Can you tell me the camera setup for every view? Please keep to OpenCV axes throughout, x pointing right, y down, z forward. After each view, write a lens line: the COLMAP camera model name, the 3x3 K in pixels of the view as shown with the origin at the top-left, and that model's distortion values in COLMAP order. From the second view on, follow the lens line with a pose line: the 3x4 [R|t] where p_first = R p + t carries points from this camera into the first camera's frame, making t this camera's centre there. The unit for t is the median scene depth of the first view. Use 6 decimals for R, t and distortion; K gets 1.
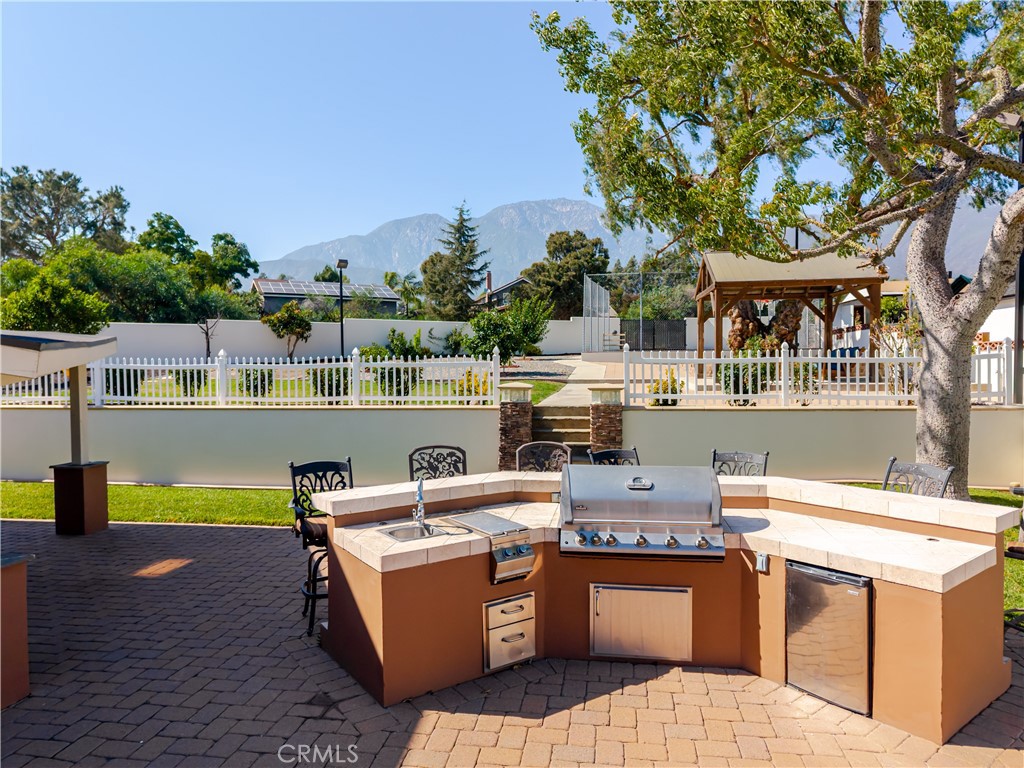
lens RADIAL K [[688.9, 0, 513.4], [0, 688.9, 384.8], [0, 0, 1]] dist [0.036460, -0.034676]
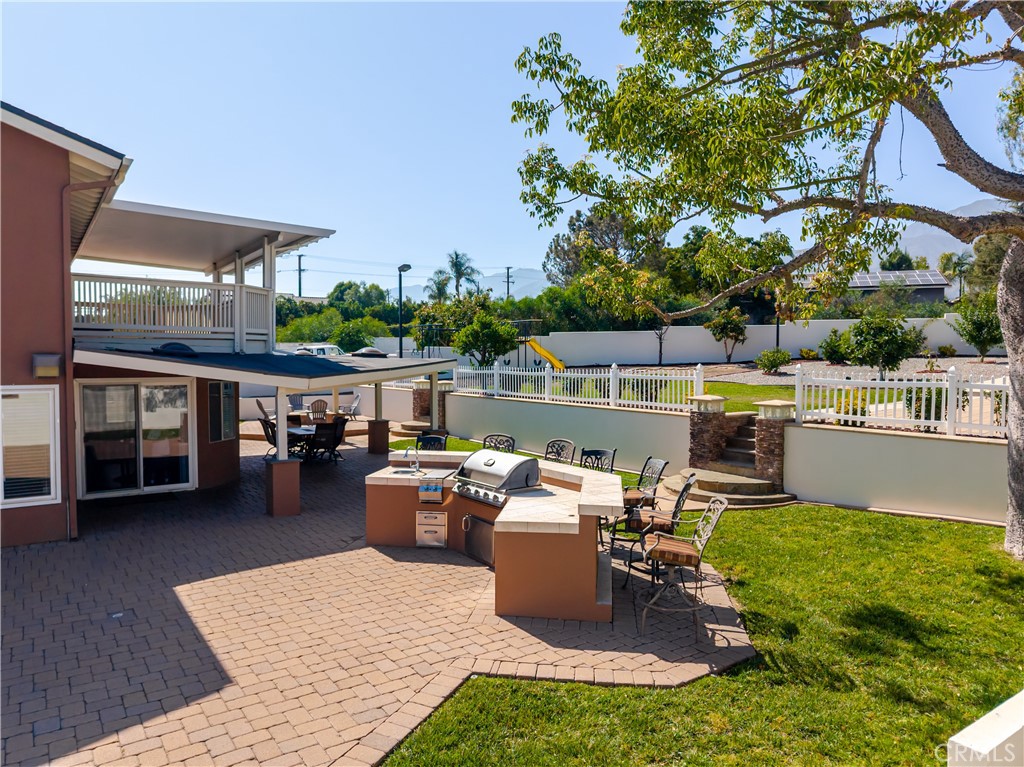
lens RADIAL K [[688.9, 0, 506.5], [0, 688.9, 382.3], [0, 0, 1]] dist [0.036460, -0.034676]
pose [[0.694698, 0.037112, -0.718344, 0.613060], [-0.029702, 0.999296, 0.022903, -0.043046], [0.718688, 0.005426, 0.695311, -0.079672]]
